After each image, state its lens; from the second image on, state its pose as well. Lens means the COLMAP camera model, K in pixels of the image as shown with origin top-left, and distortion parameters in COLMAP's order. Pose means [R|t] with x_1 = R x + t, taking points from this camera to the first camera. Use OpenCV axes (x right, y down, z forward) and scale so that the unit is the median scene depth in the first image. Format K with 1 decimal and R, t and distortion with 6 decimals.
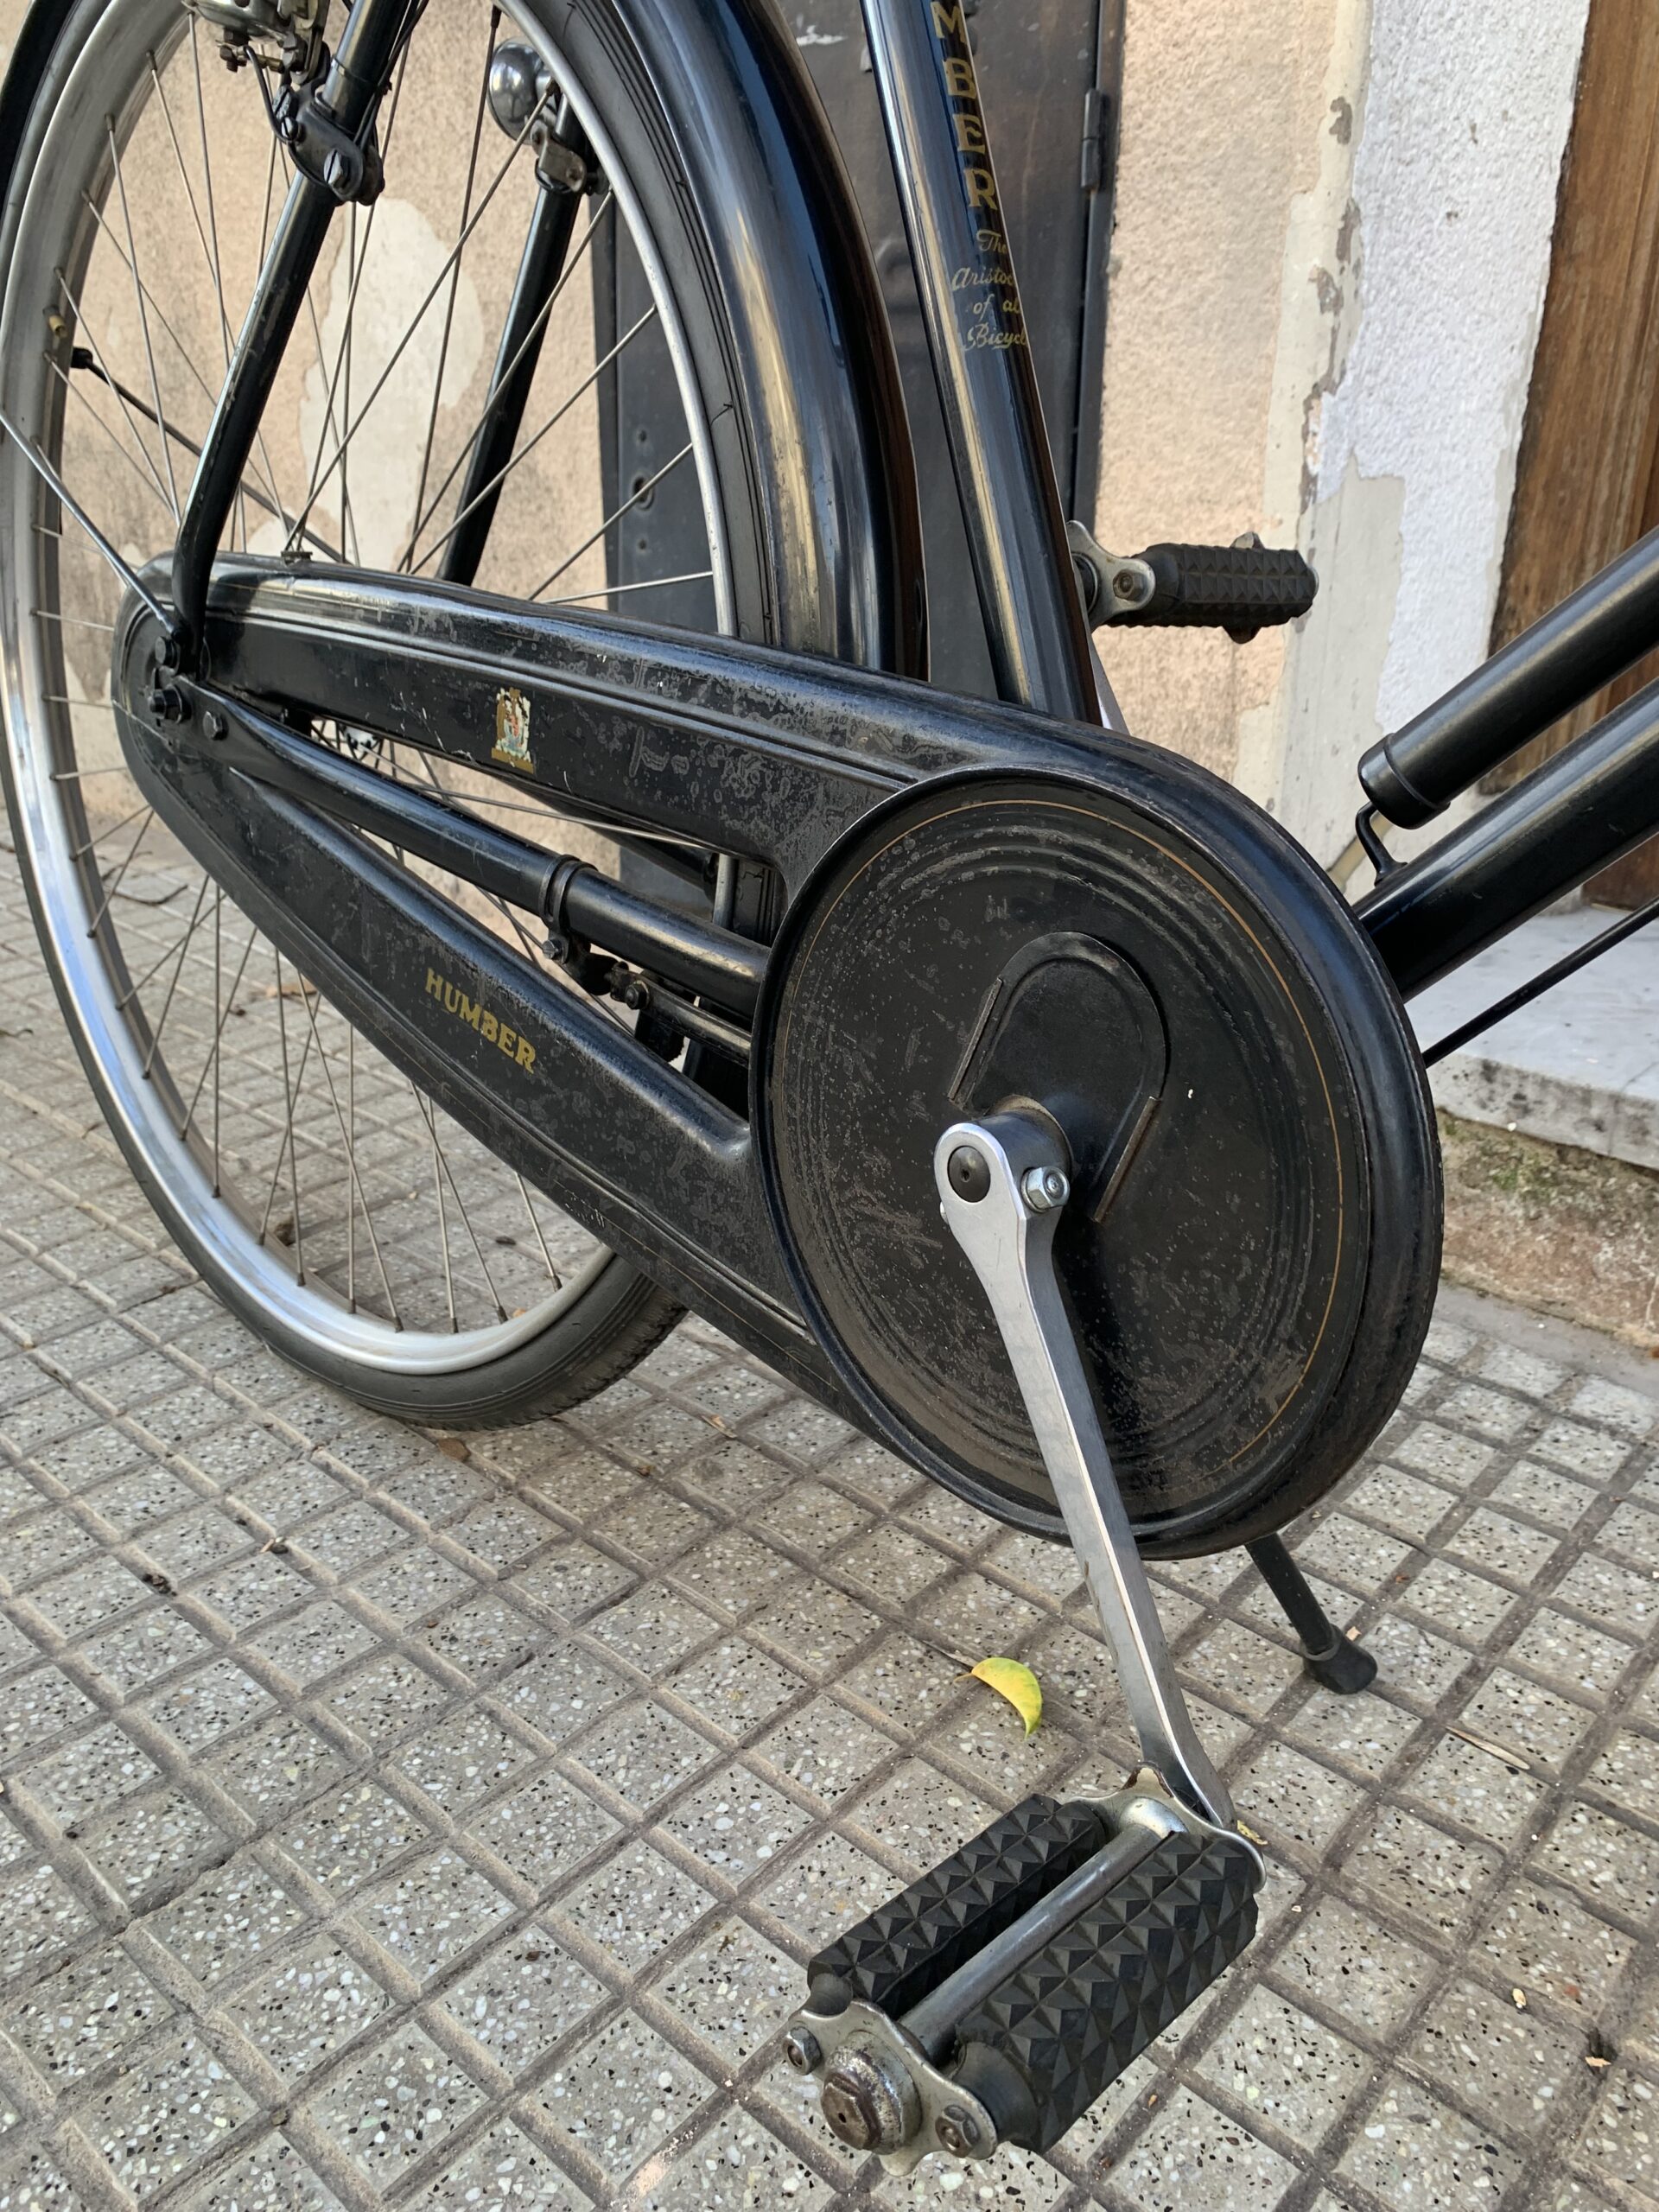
lens RADIAL K [[1716.3, 0, 845.3], [0, 1716.3, 1108.6], [0, 0, 1]] dist [0.007180, -0.010847]
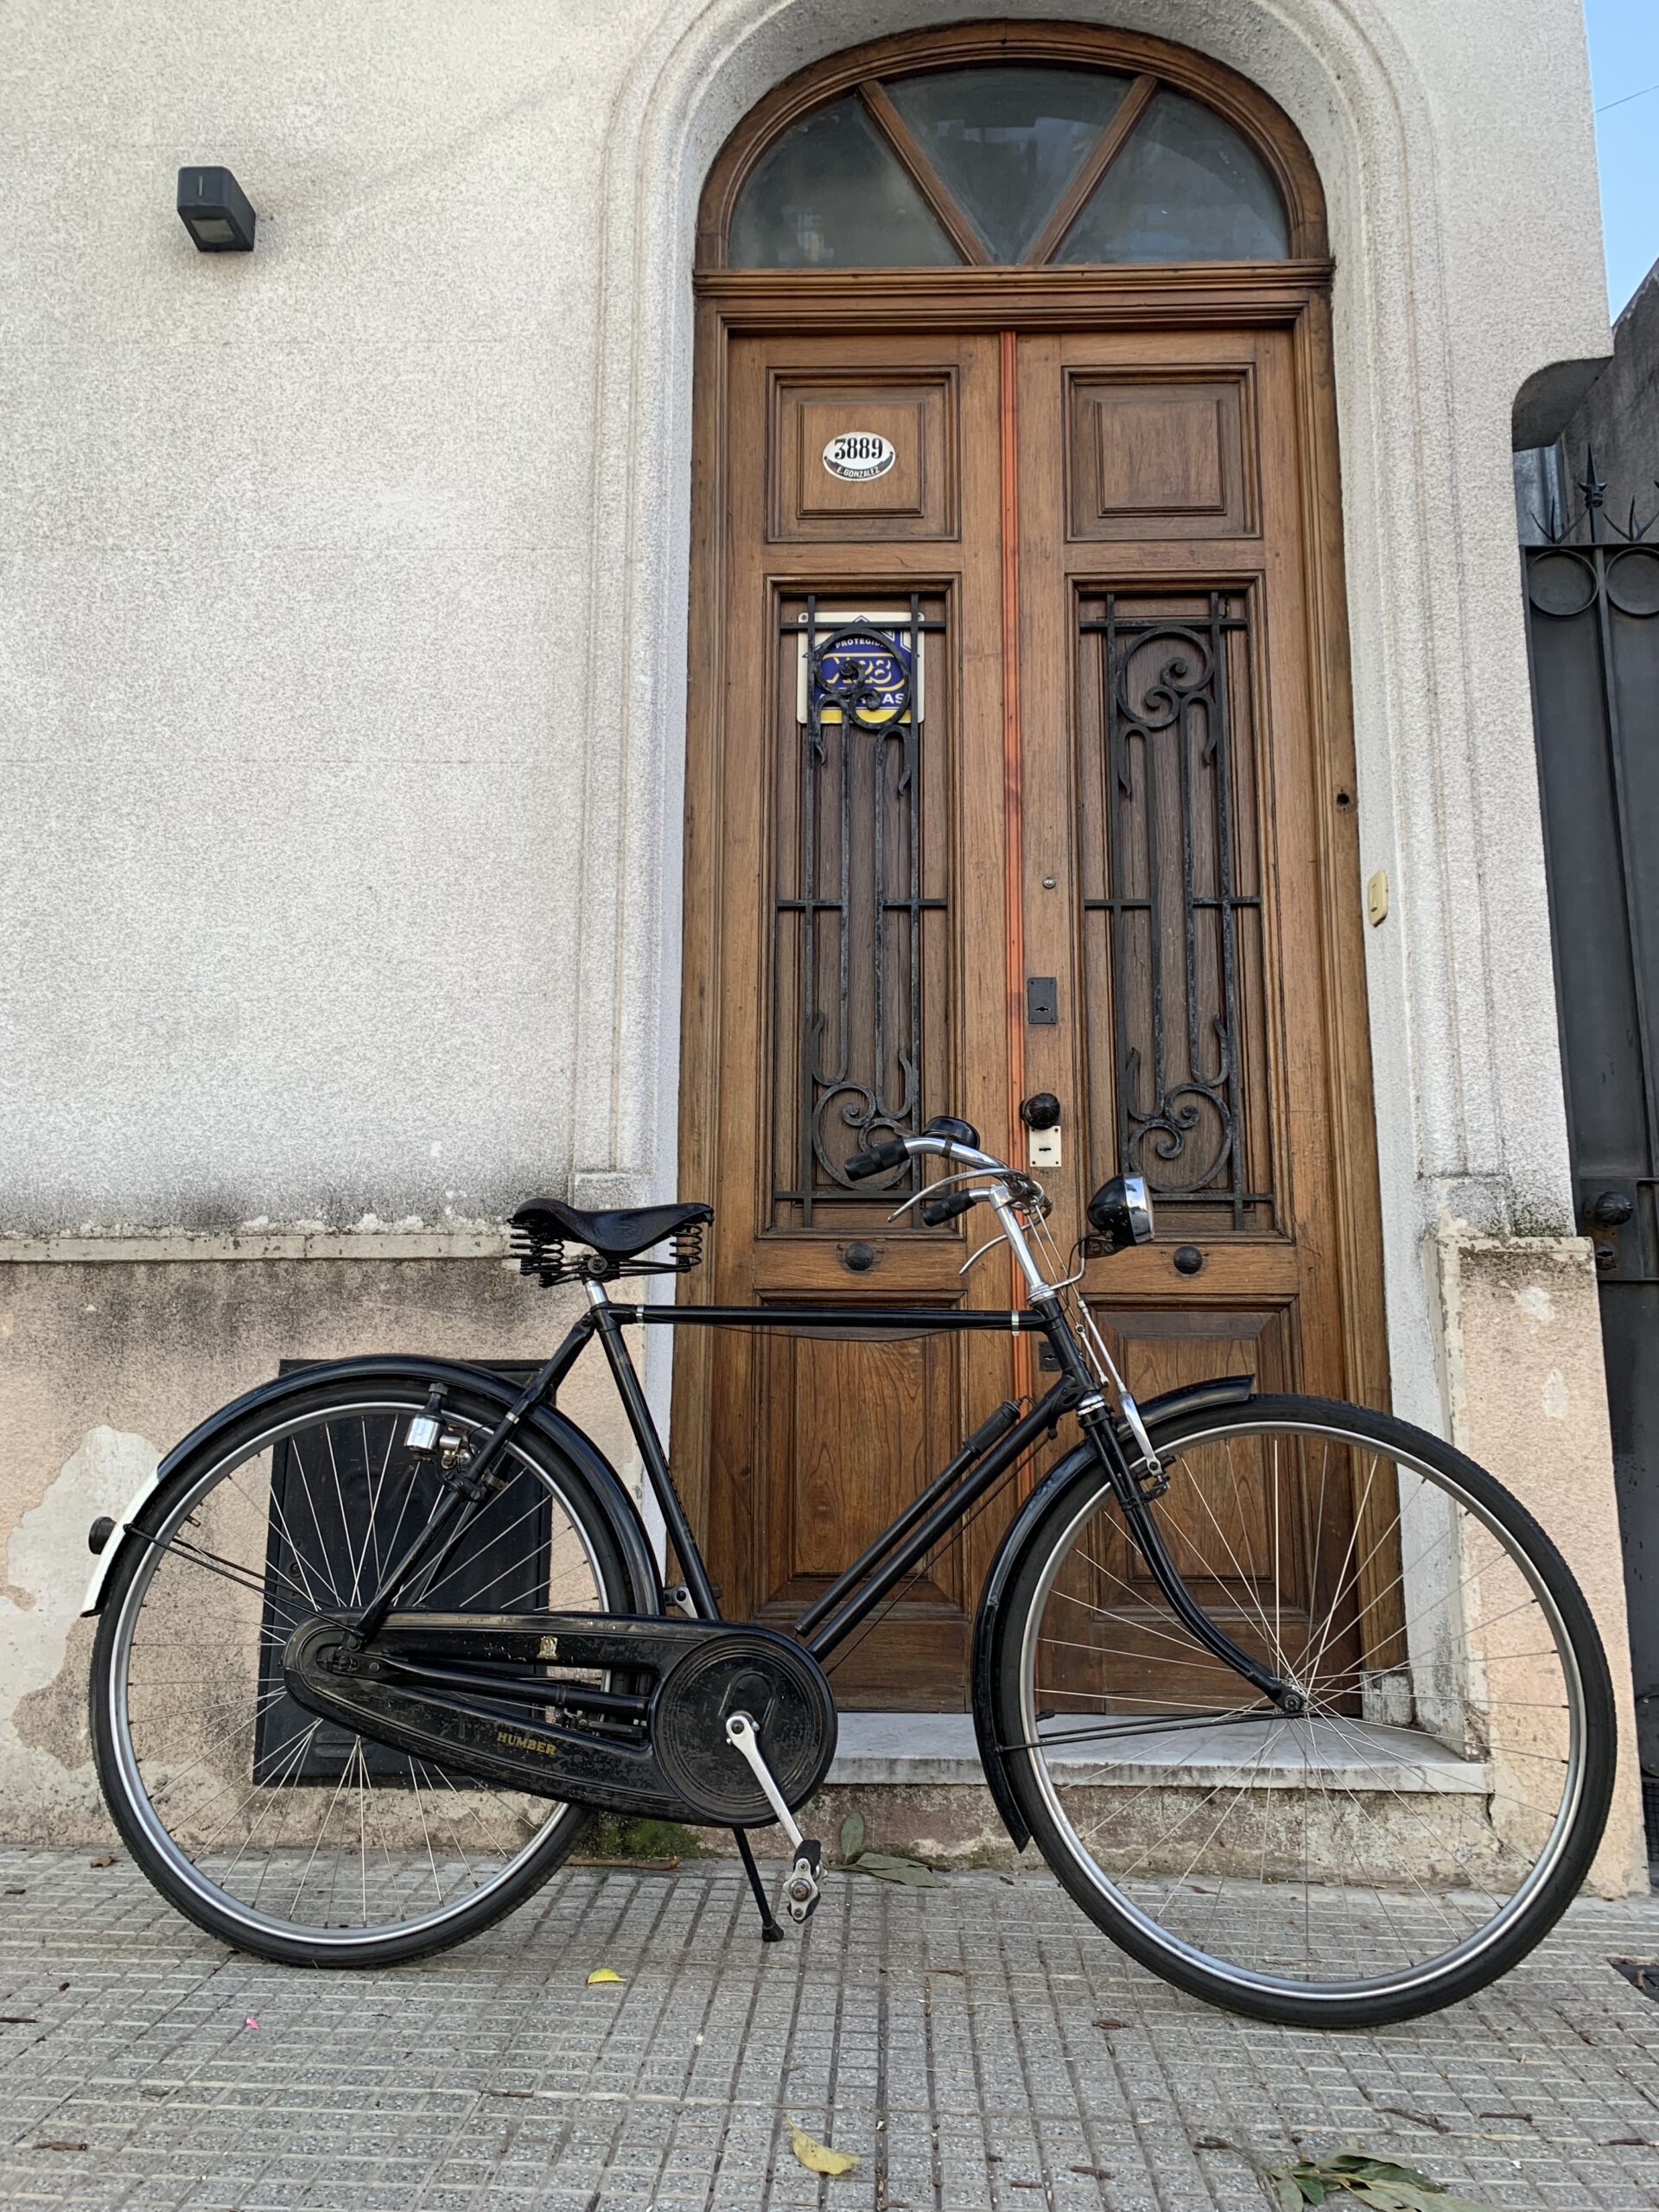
lens RADIAL K [[1716.3, 0, 830.4], [0, 1716.3, 1094.7], [0, 0, 1]] dist [0.007180, -0.010847]
pose [[0.770166, 0.118259, 0.626785, -1.924209], [0.244420, 0.852935, -0.461260, 0.530953], [-0.589155, 0.508446, 0.627996, -1.955287]]
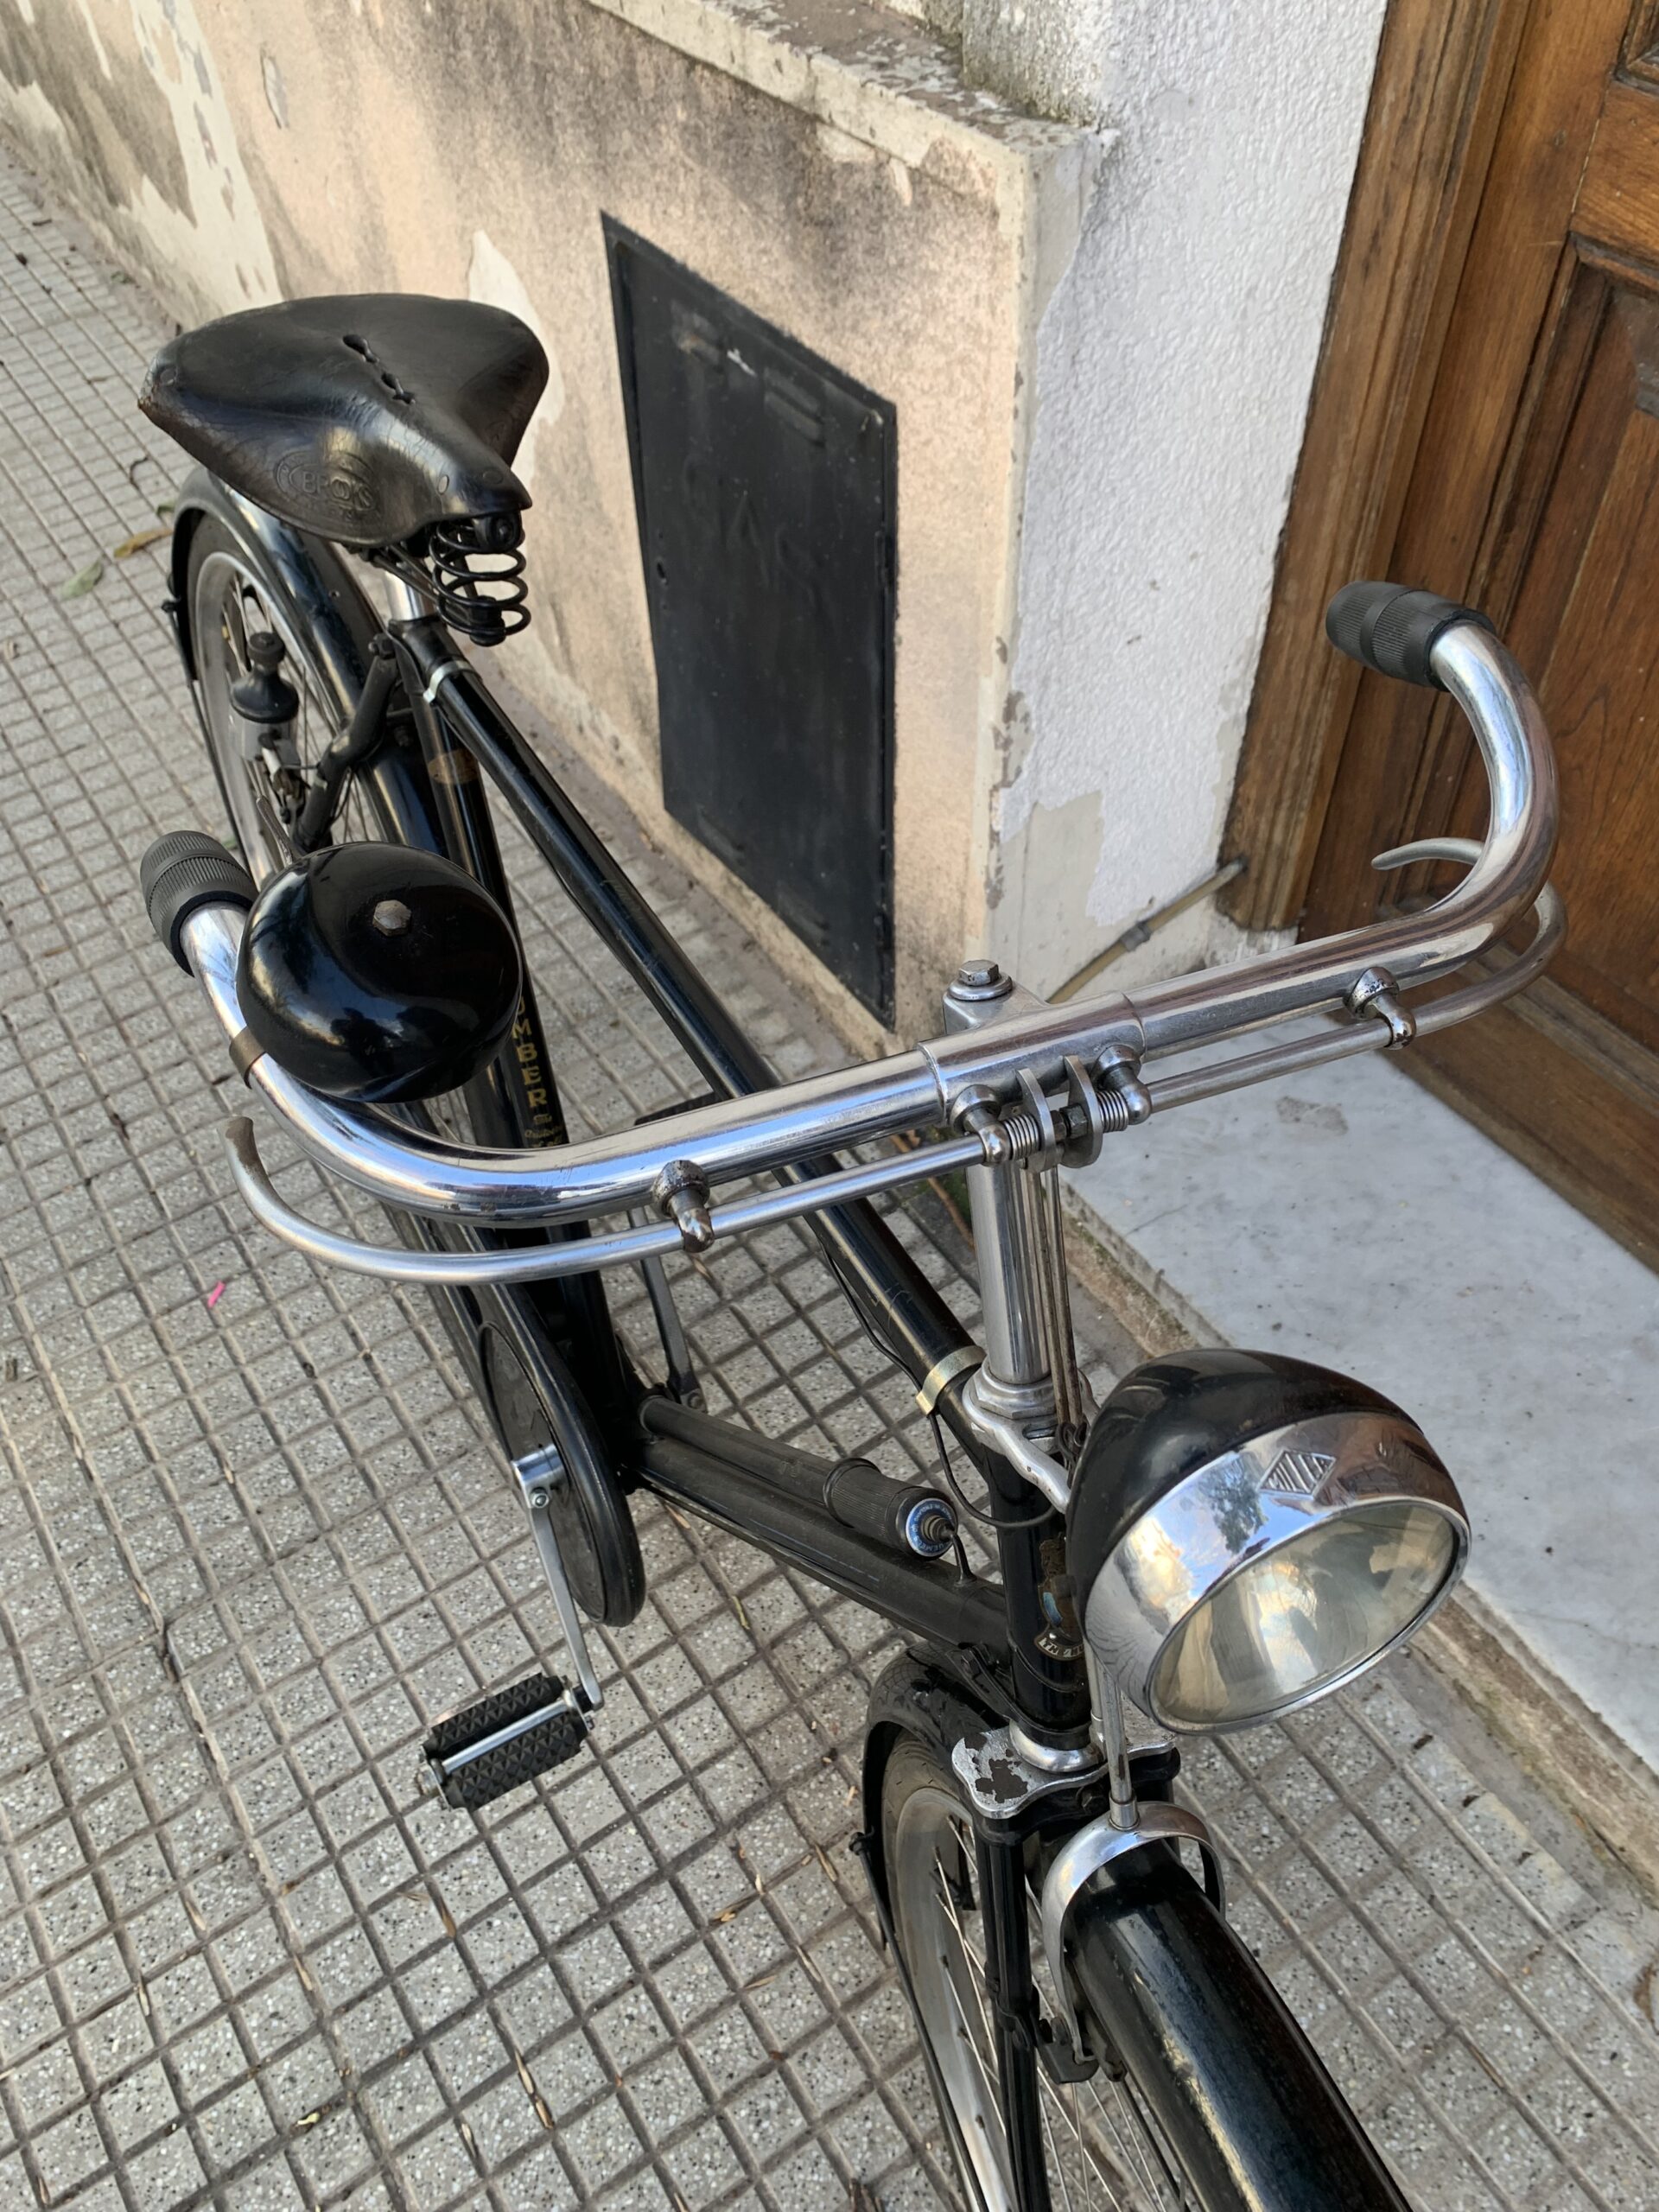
lens RADIAL K [[1716.3, 0, 832.7], [0, 1716.3, 1101.7], [0, 0, 1]] dist [0.007180, -0.010847]
pose [[0.967969, 0.165545, -0.188760, 0.636703], [-0.066798, 0.894536, 0.441977, -1.129460], [0.242019, -0.415211, 0.876942, -0.610194]]
